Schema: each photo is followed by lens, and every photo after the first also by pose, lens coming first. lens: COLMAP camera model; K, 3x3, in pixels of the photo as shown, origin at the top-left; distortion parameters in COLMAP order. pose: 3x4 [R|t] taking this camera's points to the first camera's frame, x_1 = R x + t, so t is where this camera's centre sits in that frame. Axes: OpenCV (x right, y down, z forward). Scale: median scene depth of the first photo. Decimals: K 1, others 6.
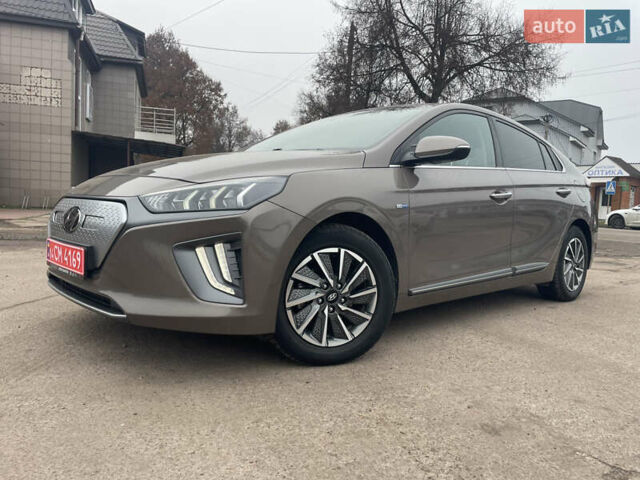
lens RADIAL K [[489.8, 0, 320.0], [0, 489.8, 240.0], [0, 0, 1]] dist [0.100956, -0.124200]
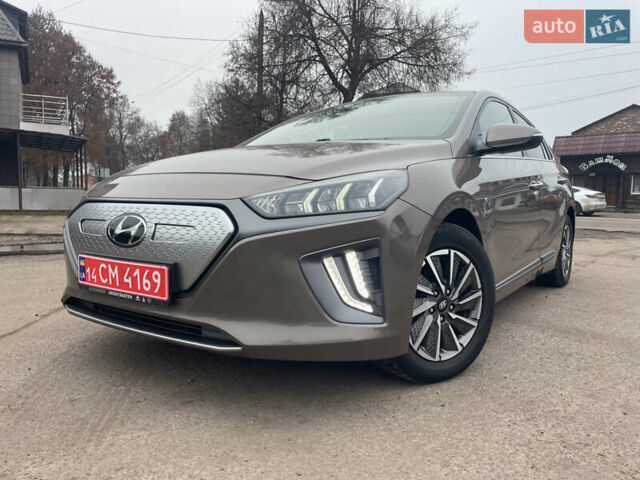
lens RADIAL K [[489.8, 0, 320.0], [0, 489.8, 240.0], [0, 0, 1]] dist [0.100956, -0.124200]
pose [[0.977572, -0.046837, 0.205328, -0.354317], [0.043890, 0.998858, 0.018884, -0.026334], [-0.205978, -0.009448, 0.978511, 0.164875]]
